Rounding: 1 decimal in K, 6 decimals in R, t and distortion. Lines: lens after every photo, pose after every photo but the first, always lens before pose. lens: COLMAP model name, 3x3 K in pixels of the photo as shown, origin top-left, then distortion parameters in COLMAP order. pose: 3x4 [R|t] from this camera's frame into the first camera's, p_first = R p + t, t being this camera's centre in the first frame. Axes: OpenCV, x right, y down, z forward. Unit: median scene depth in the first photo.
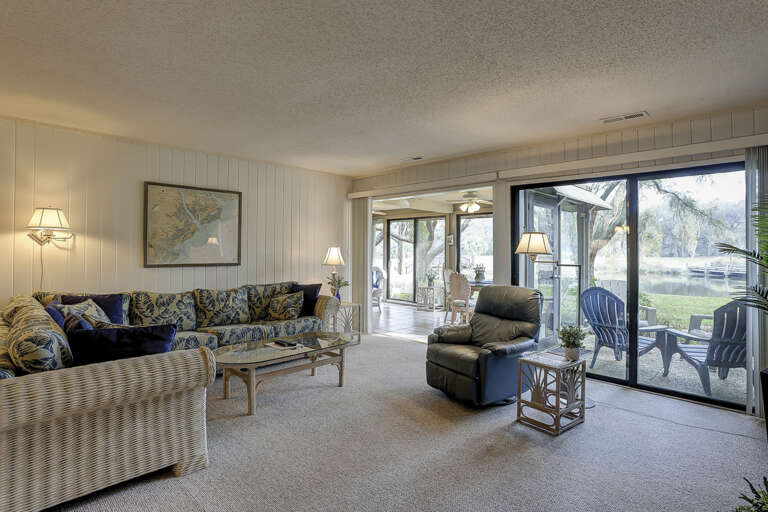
lens RADIAL K [[393.3, 0, 381.0], [0, 393.3, 249.8], [0, 0, 1]] dist [-0.035227, 0.000675]
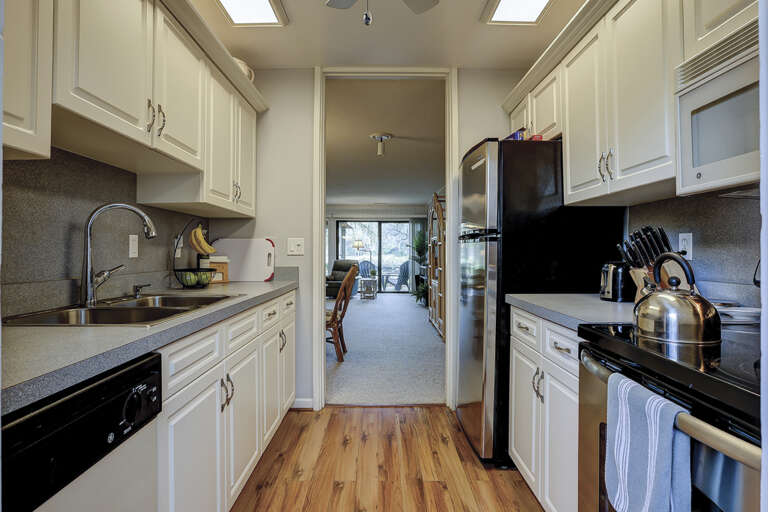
lens RADIAL K [[382.4, 0, 383.8], [0, 382.4, 249.9], [0, 0, 1]] dist [-0.017923, 0.000400]
pose [[0.716965, -0.007724, 0.697067, -1.402193], [0.006104, 0.999970, 0.004803, 0.014693], [-0.697083, 0.000812, 0.716990, -1.147442]]
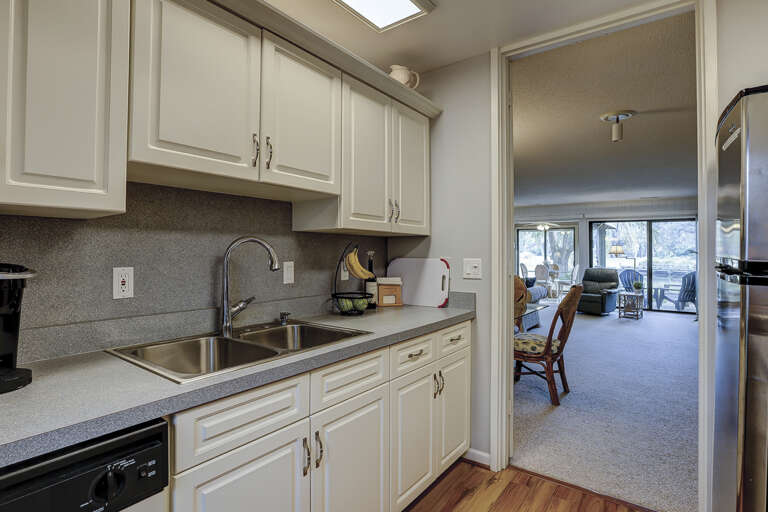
lens RADIAL K [[393.3, 0, 381.0], [0, 393.3, 249.8], [0, 0, 1]] dist [-0.035227, 0.000675]
pose [[0.991290, -0.001199, 0.131695, -1.293193], [0.001692, 0.999992, -0.003633, -0.007376], [-0.131690, 0.003824, 0.991284, -1.123224]]
